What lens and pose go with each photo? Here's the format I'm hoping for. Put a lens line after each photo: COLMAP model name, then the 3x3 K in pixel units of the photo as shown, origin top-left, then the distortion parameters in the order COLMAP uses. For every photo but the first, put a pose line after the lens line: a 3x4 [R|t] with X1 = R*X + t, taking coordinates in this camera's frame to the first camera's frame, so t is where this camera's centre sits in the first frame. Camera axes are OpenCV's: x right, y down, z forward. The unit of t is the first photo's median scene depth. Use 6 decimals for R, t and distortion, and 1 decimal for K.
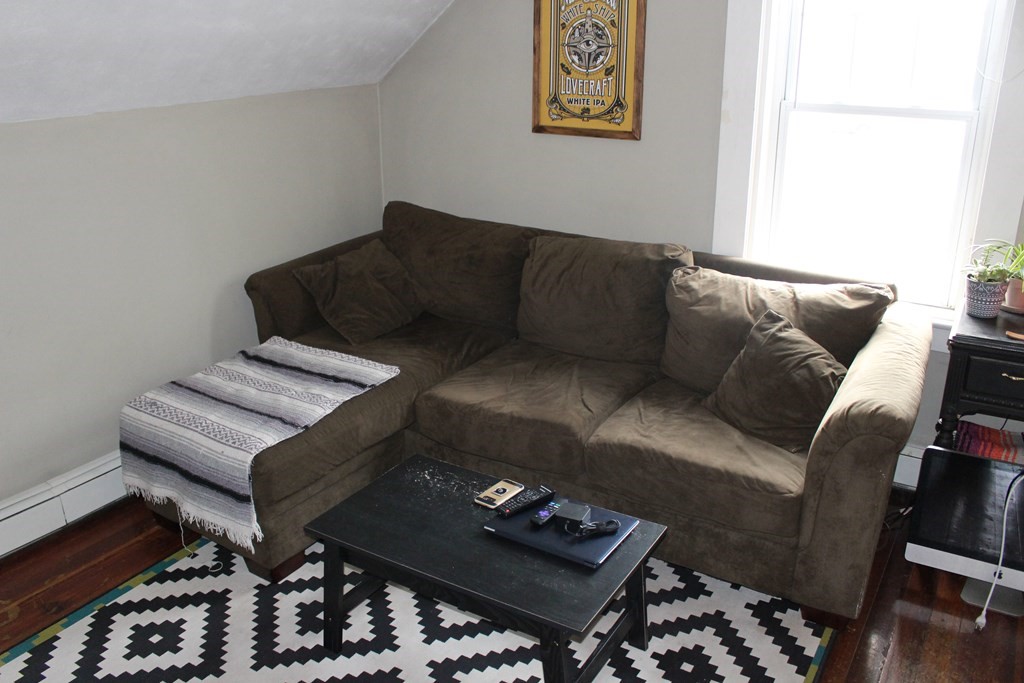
lens RADIAL K [[849.7, 0, 511.8], [0, 849.7, 343.1], [0, 0, 1]] dist [-0.141119, 0.100980]
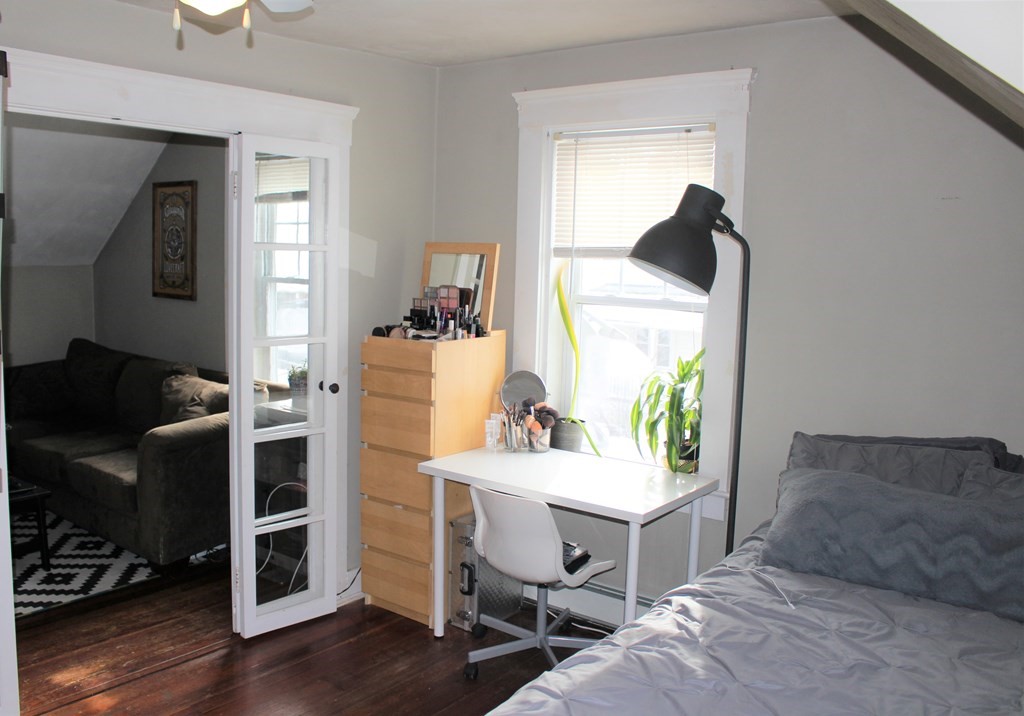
lens RADIAL K [[904.7, 0, 485.8], [0, 904.7, 351.6], [0, 0, 1]] dist [-0.156466, 0.136341]
pose [[0.992397, 0.036450, -0.117561, 0.894708], [-0.062283, 0.972544, -0.224231, 0.193570], [0.106160, 0.229848, 0.967419, -0.542356]]
